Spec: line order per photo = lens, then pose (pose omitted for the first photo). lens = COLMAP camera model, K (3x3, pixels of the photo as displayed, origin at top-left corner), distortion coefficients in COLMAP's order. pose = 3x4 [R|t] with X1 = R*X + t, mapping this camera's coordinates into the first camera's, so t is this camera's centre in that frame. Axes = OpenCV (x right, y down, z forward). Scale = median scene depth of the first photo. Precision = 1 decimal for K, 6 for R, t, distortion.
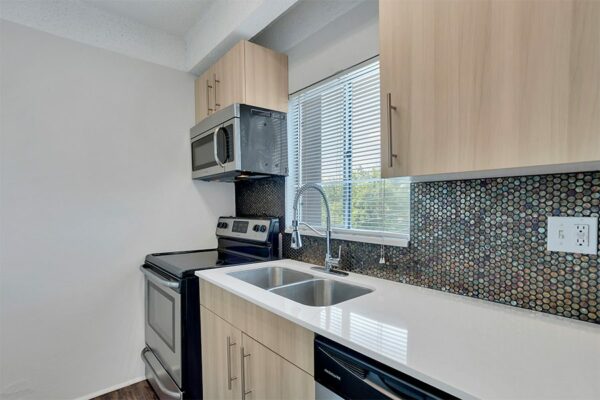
lens RADIAL K [[290.1, 0, 298.9], [0, 290.1, 203.6], [0, 0, 1]] dist [-0.004328, 0.001547]
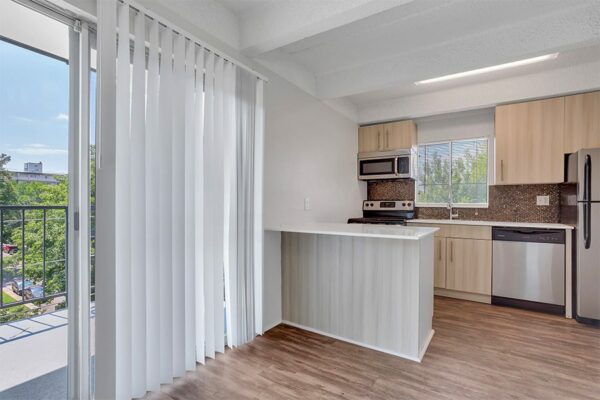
lens RADIAL K [[290.1, 0, 300.3], [0, 290.1, 198.3], [0, 0, 1]] dist [-0.004328, 0.001547]
pose [[0.956169, 0.010584, 0.292624, -1.424843], [-0.009551, 0.999942, -0.004960, 0.054350], [-0.292660, 0.001948, 0.956215, -0.762859]]
